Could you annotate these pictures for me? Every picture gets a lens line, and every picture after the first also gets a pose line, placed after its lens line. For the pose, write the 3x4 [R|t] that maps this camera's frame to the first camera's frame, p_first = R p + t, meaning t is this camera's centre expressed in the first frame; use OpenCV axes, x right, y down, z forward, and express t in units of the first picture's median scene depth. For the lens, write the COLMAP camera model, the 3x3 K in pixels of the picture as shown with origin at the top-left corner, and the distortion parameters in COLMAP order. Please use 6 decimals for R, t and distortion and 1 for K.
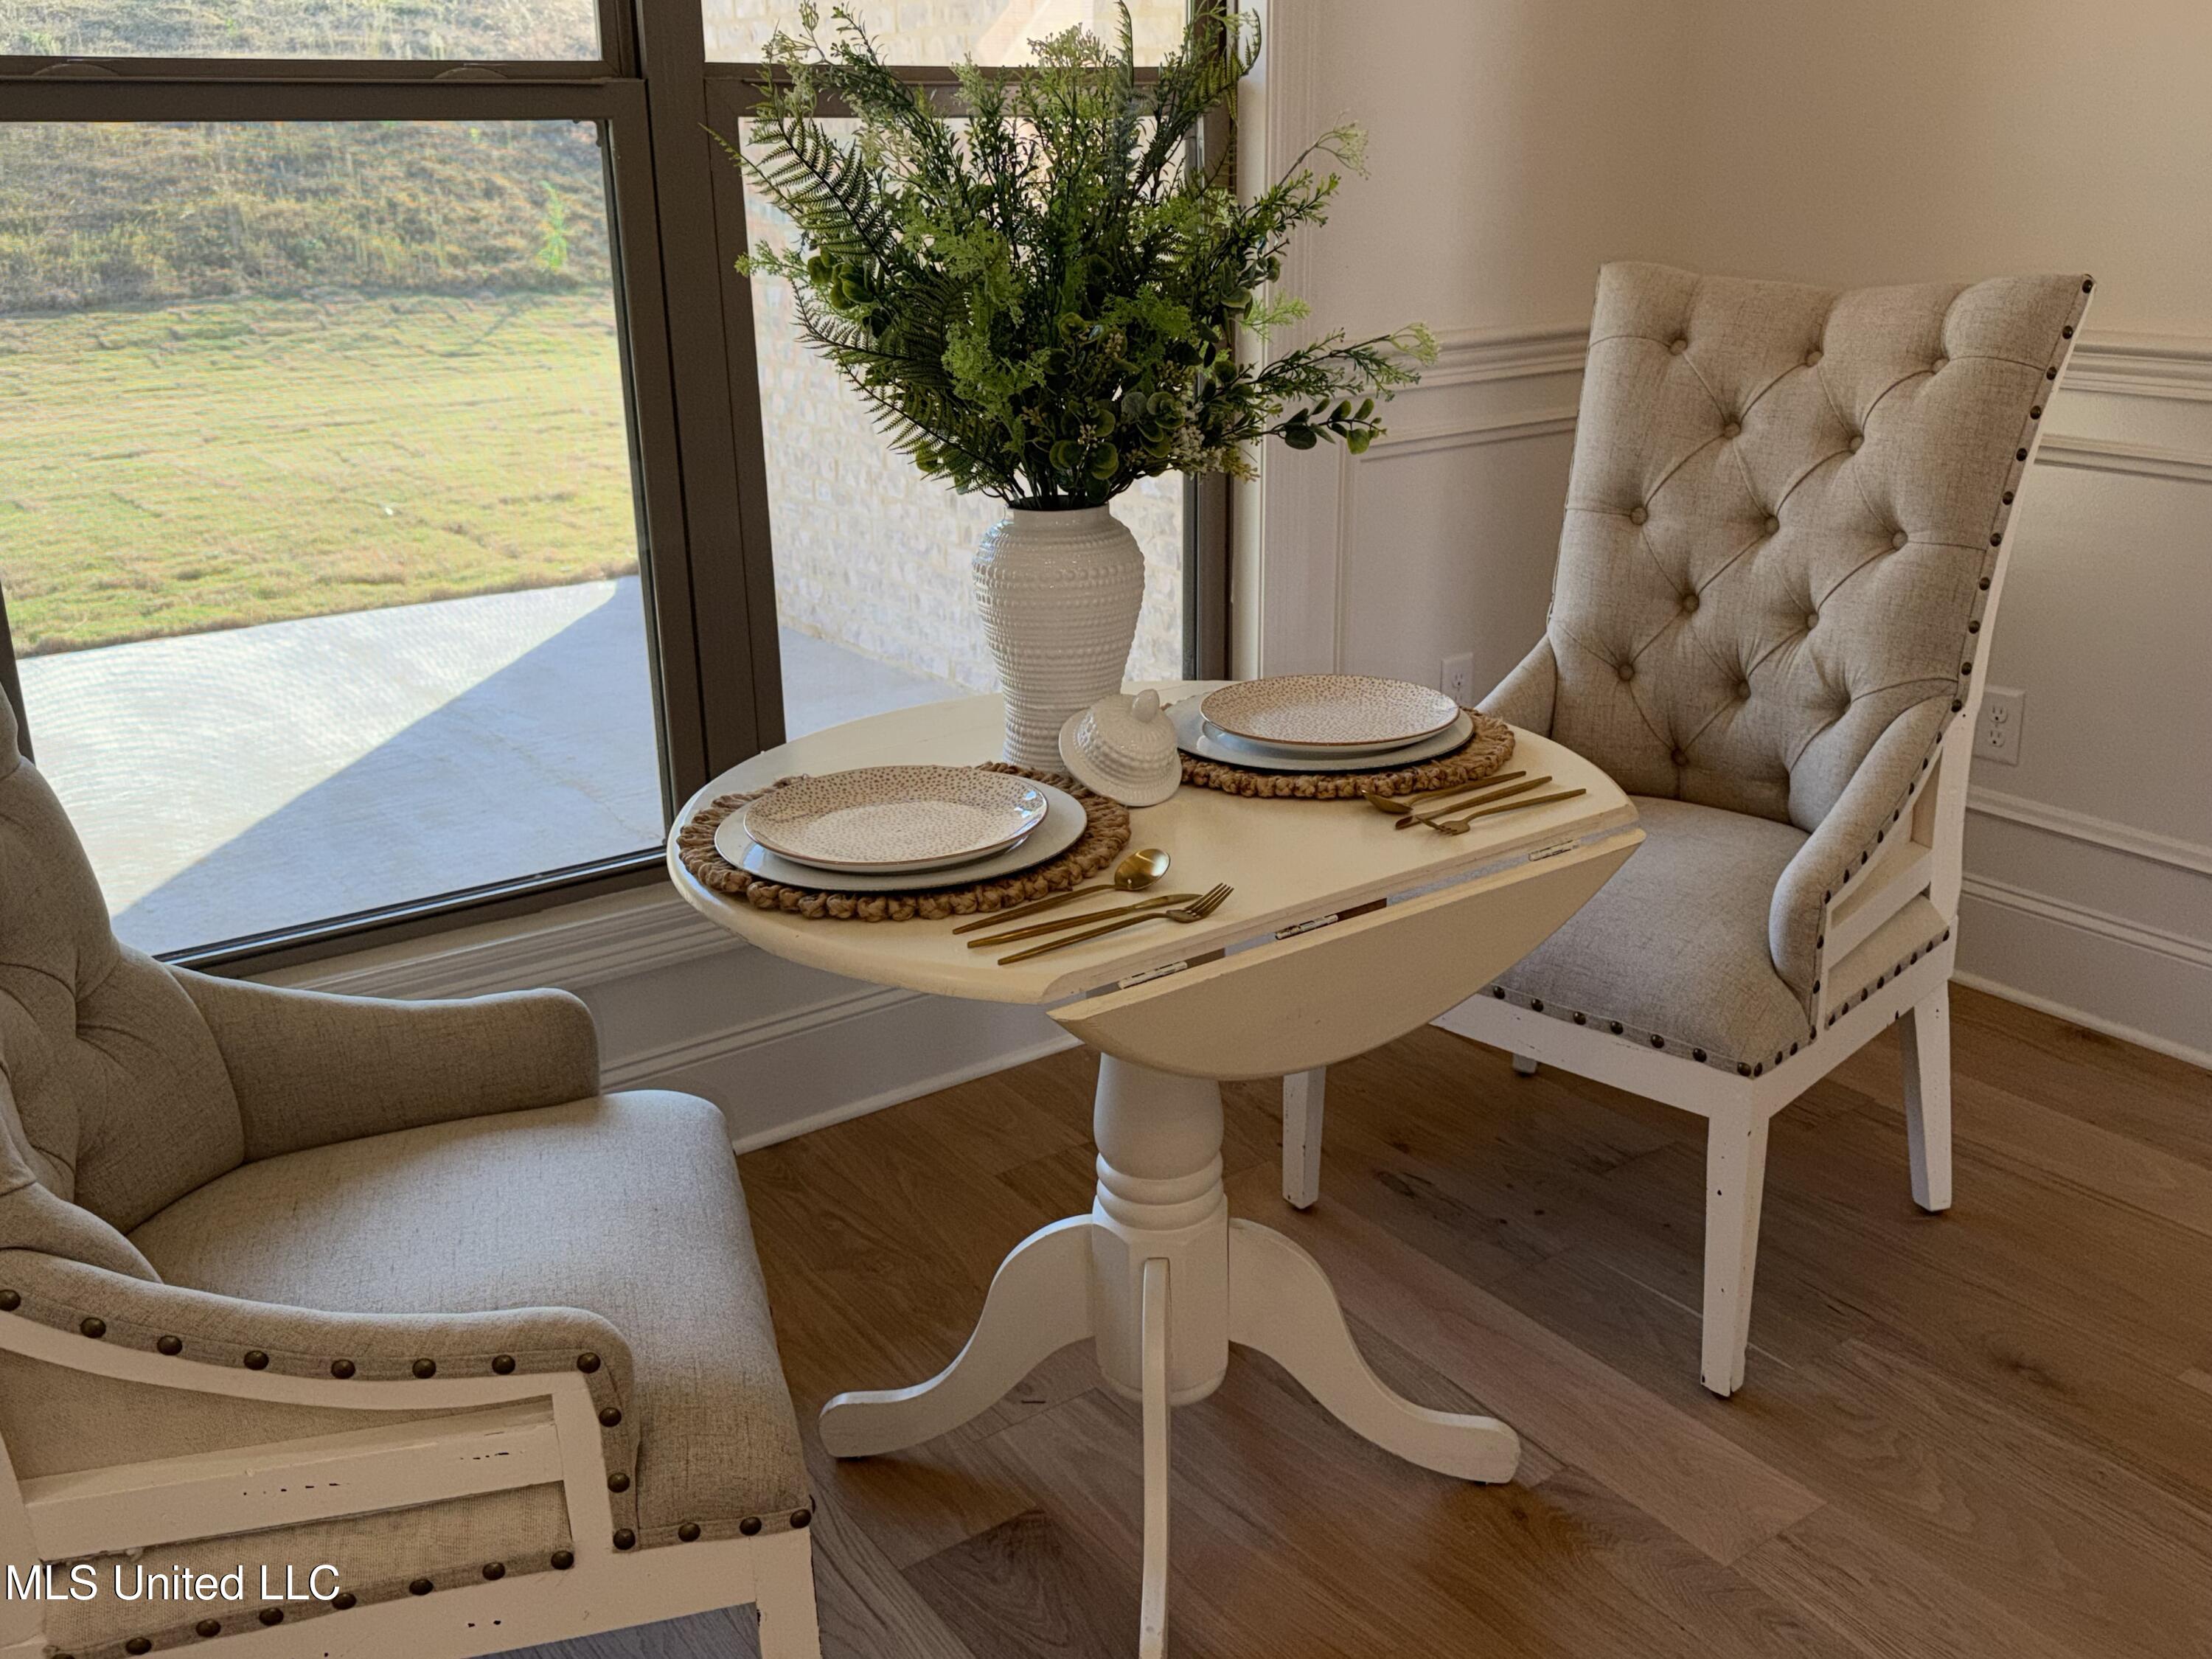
lens RADIAL K [[1994.3, 0, 1106.3], [0, 1994.3, 815.9], [0, 0, 1]] dist [0.059486, -0.063661]
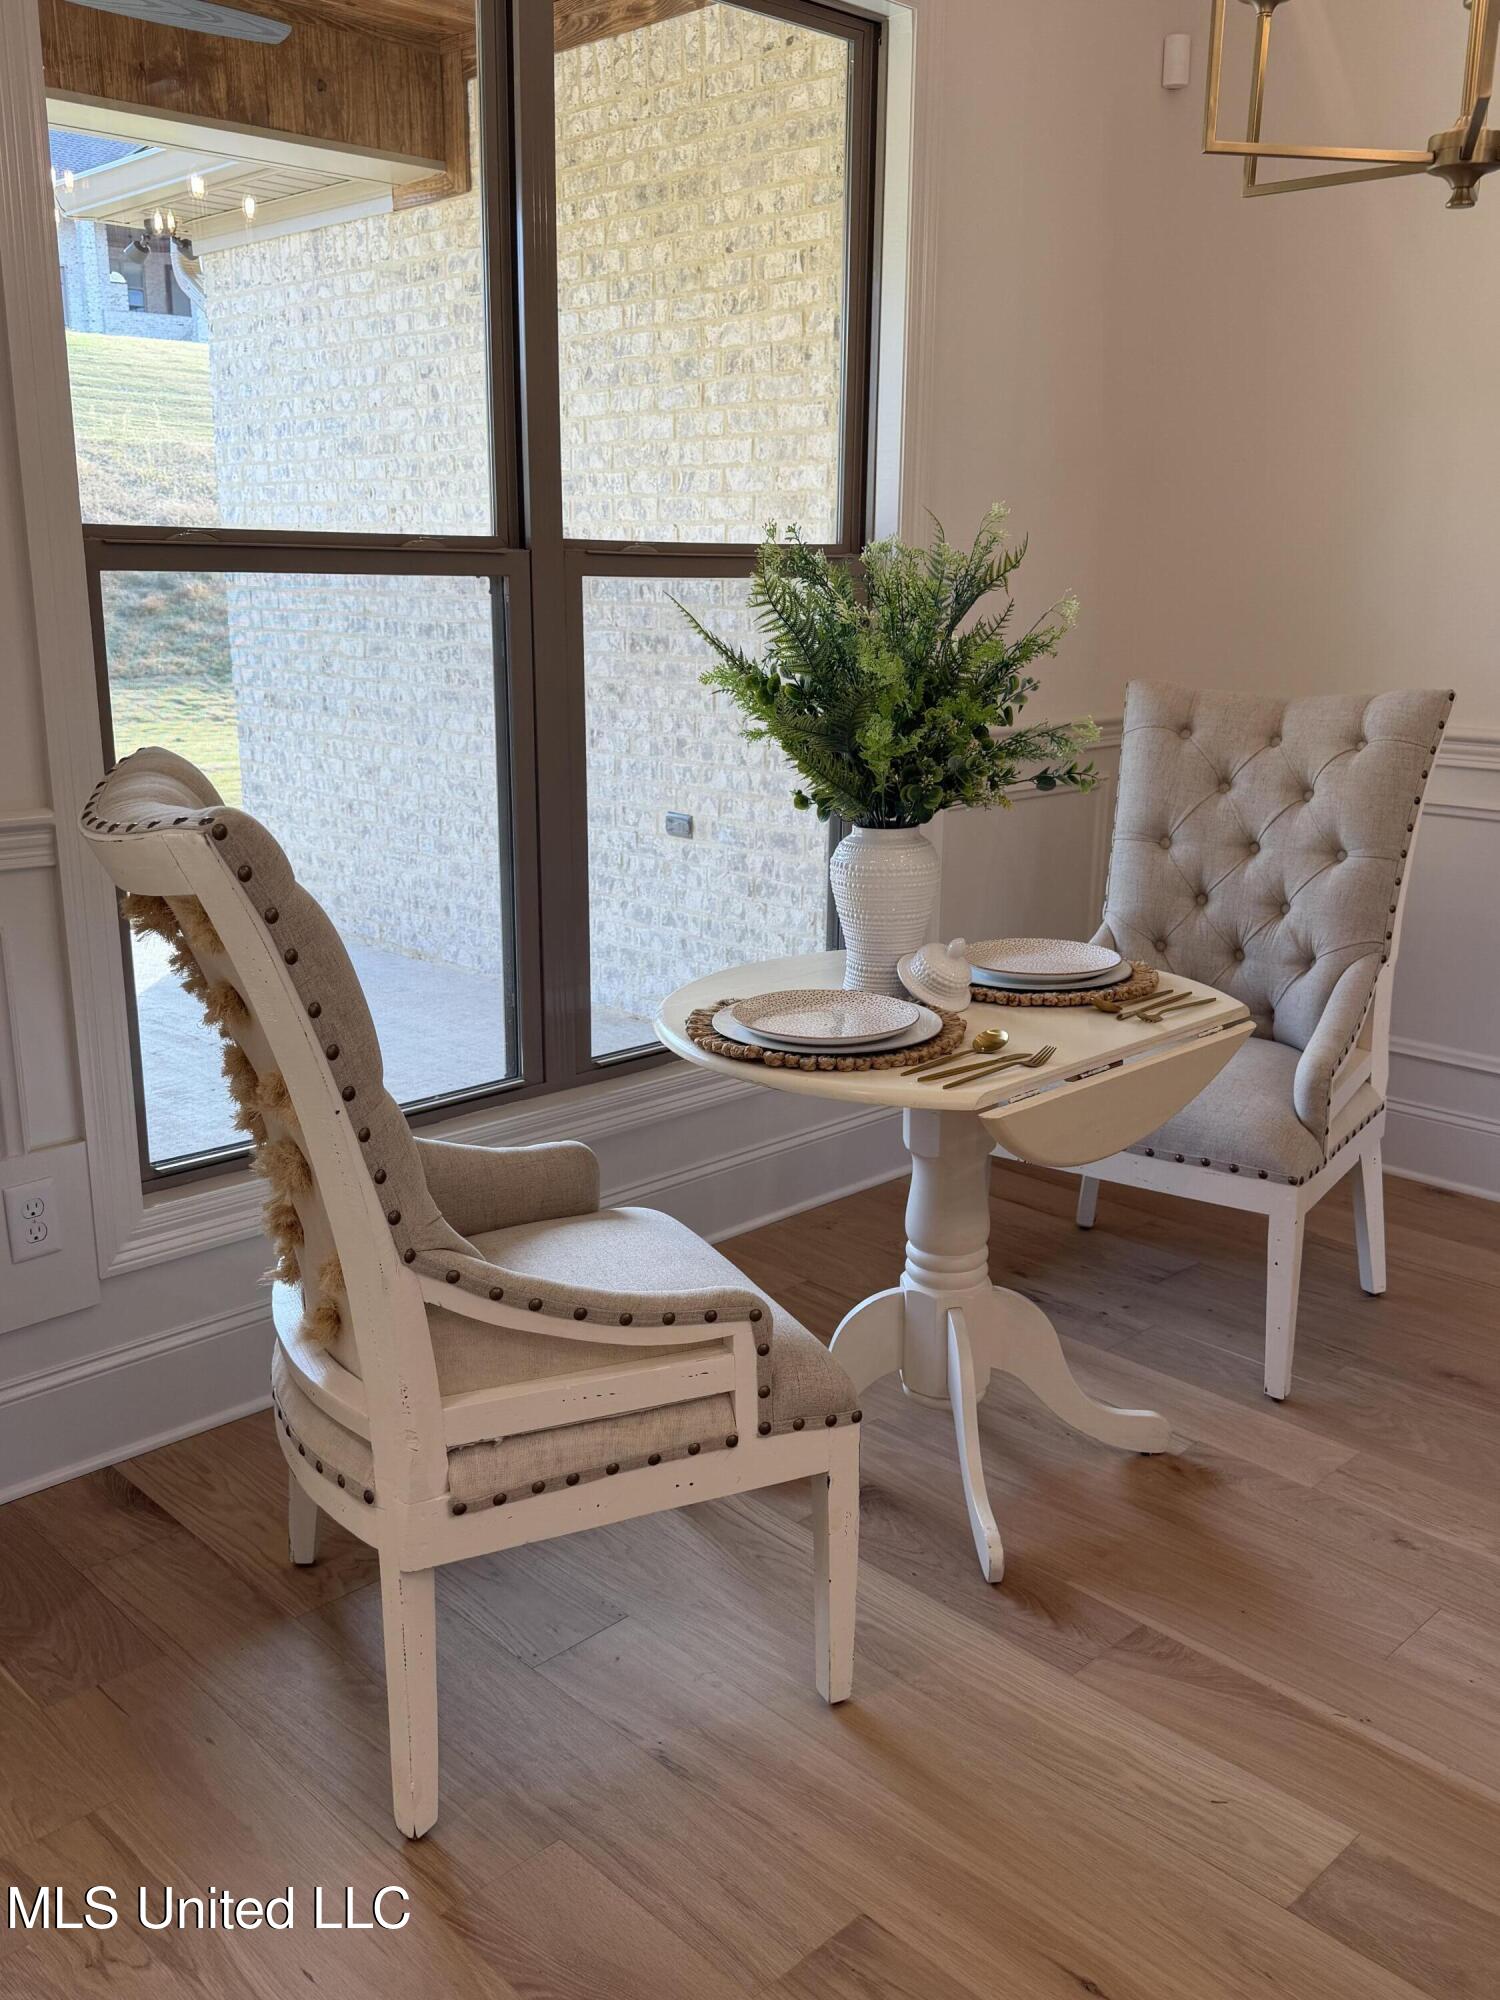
lens RADIAL K [[1717.0, 0, 750.5], [0, 1717.0, 1009.9], [0, 0, 1]] dist [0.061778, -0.018057]
pose [[0.988318, -0.016811, 0.151478, -0.310835], [0.027774, 0.997121, -0.070552, 0.075962], [-0.149856, 0.073935, 0.985940, -0.293236]]
